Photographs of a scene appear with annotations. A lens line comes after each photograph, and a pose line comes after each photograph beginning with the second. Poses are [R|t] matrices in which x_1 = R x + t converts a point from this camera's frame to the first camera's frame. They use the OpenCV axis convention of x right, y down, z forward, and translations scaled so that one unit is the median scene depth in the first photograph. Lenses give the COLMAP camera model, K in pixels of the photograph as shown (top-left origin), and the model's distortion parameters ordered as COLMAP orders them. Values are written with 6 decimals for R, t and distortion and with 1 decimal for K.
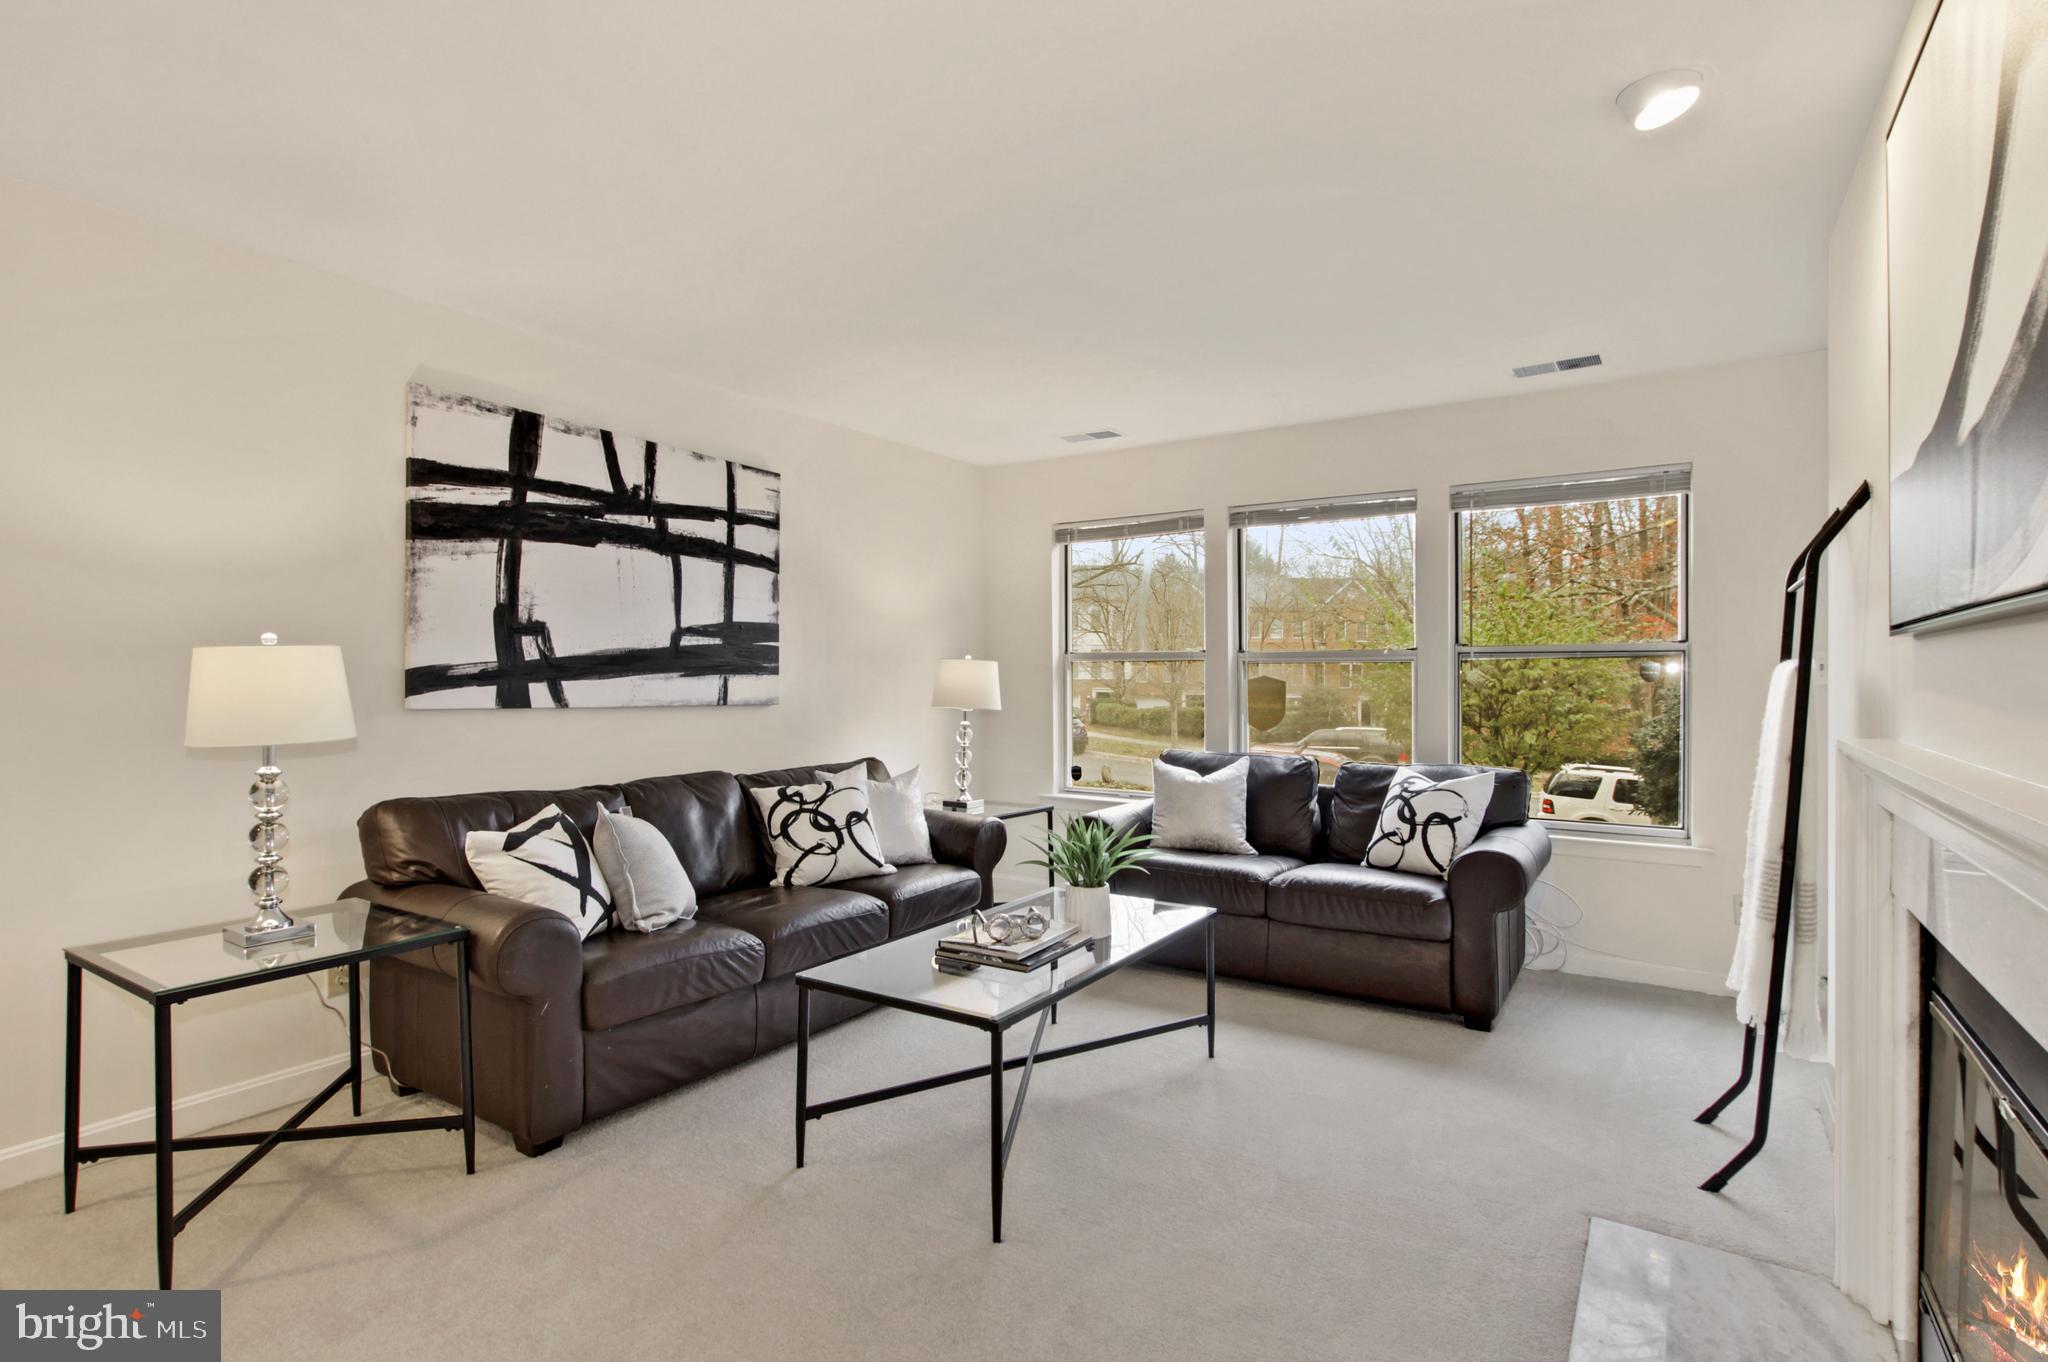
lens RADIAL K [[1001.8, 0, 1024.0], [0, 1001.8, 681.0], [0, 0, 1]] dist [0.001617, -0.000123]
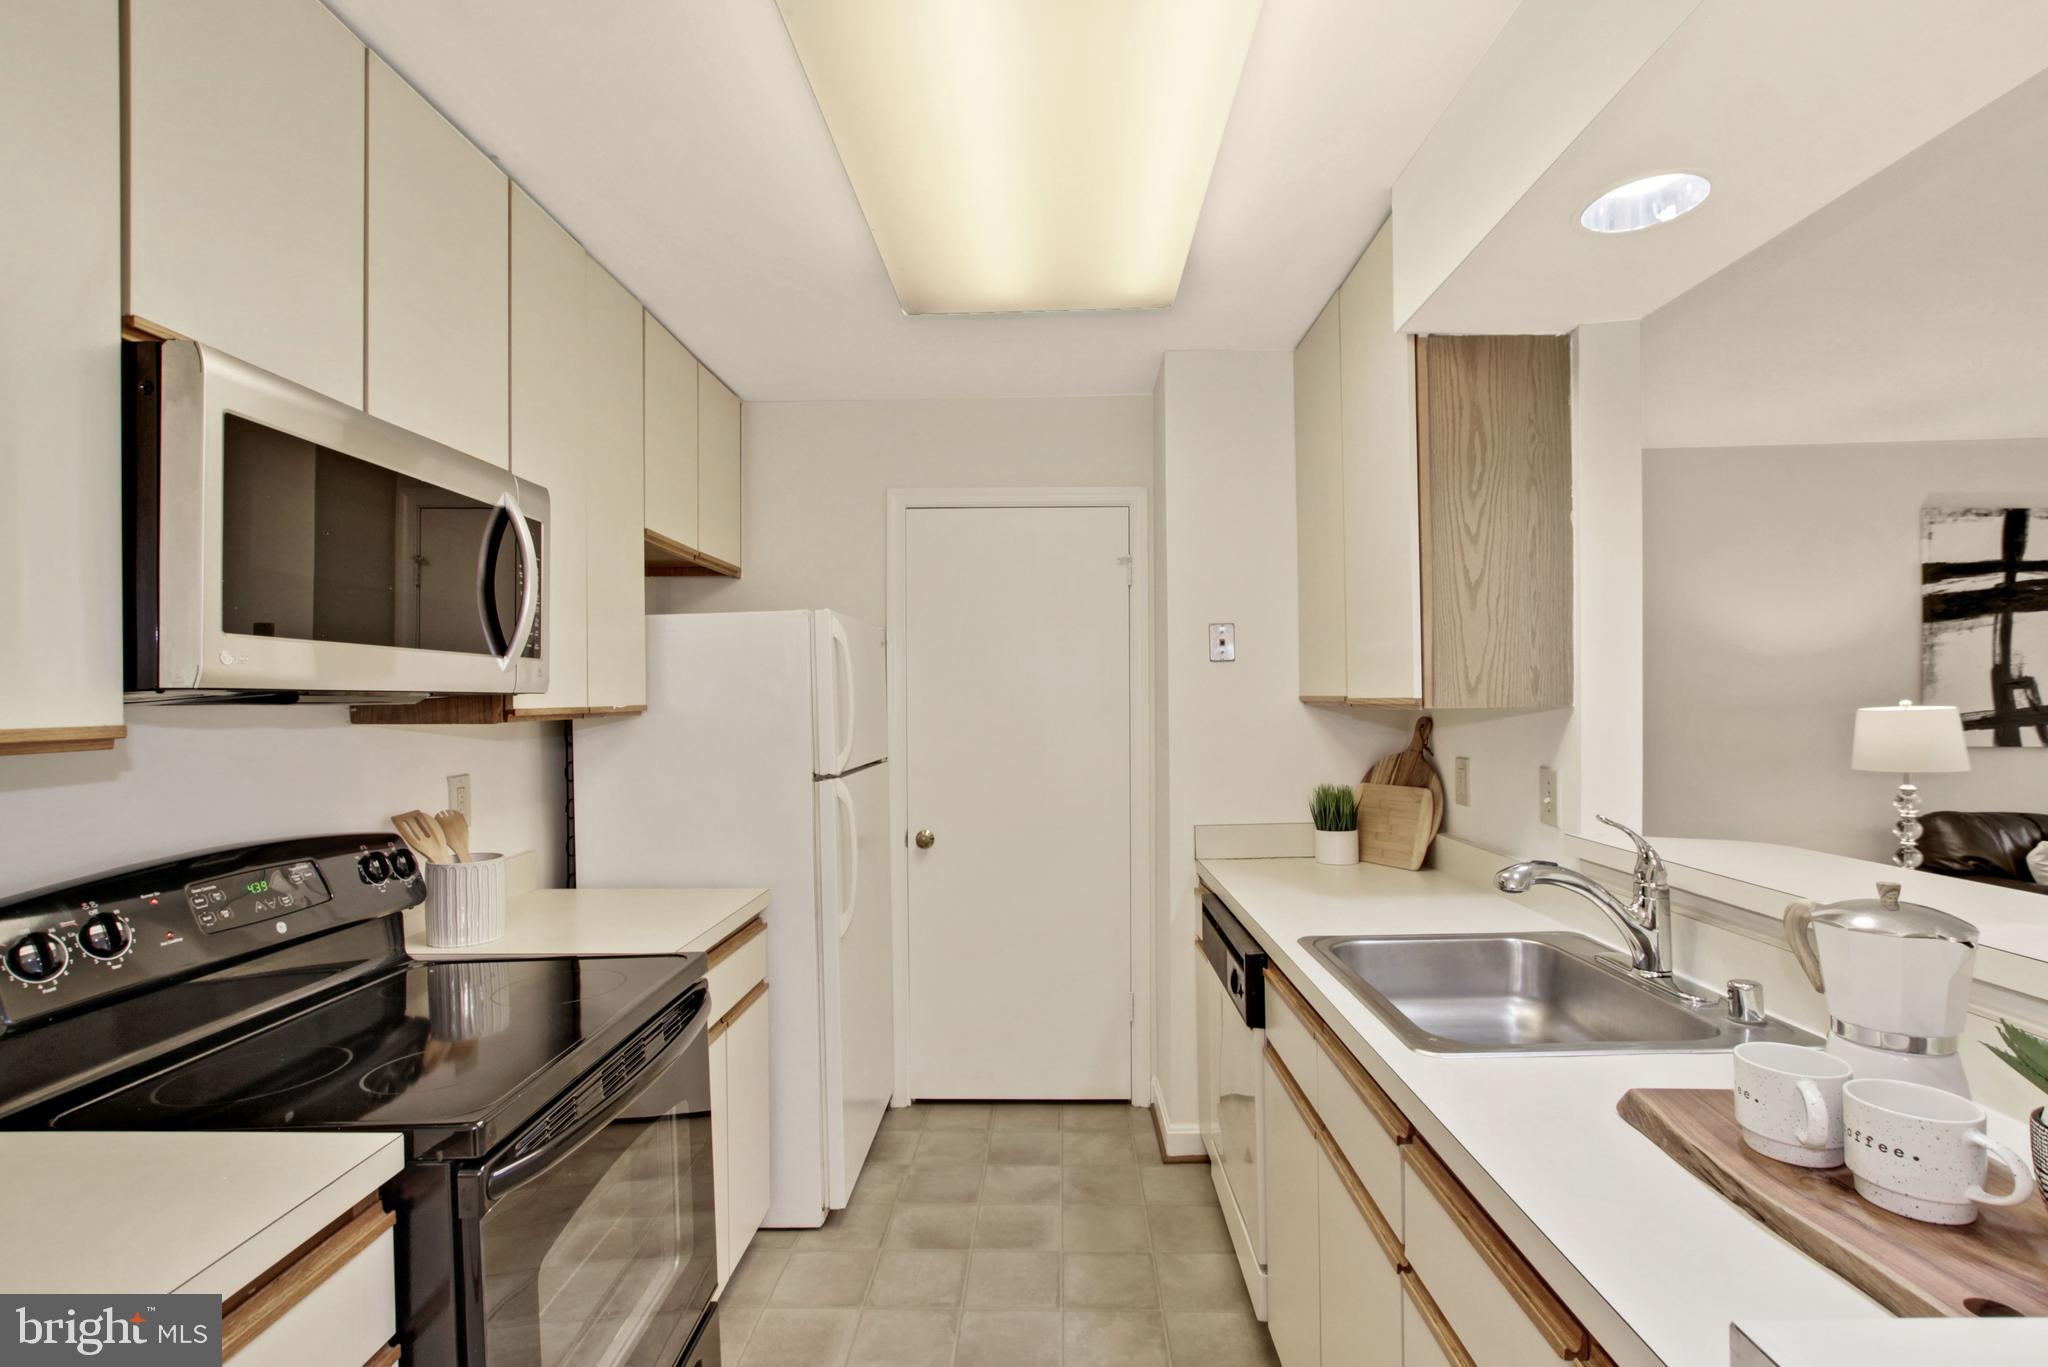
lens RADIAL K [[951.6, 0, 1033.5], [0, 951.6, 693.5], [0, 0, 1]] dist [-0.004841, -0.000087]
pose [[0.539955, -0.008315, -0.841653, -0.152873], [0.007210, 0.999960, -0.005253, -0.038577], [0.841663, -0.003232, 0.539993, -0.609216]]
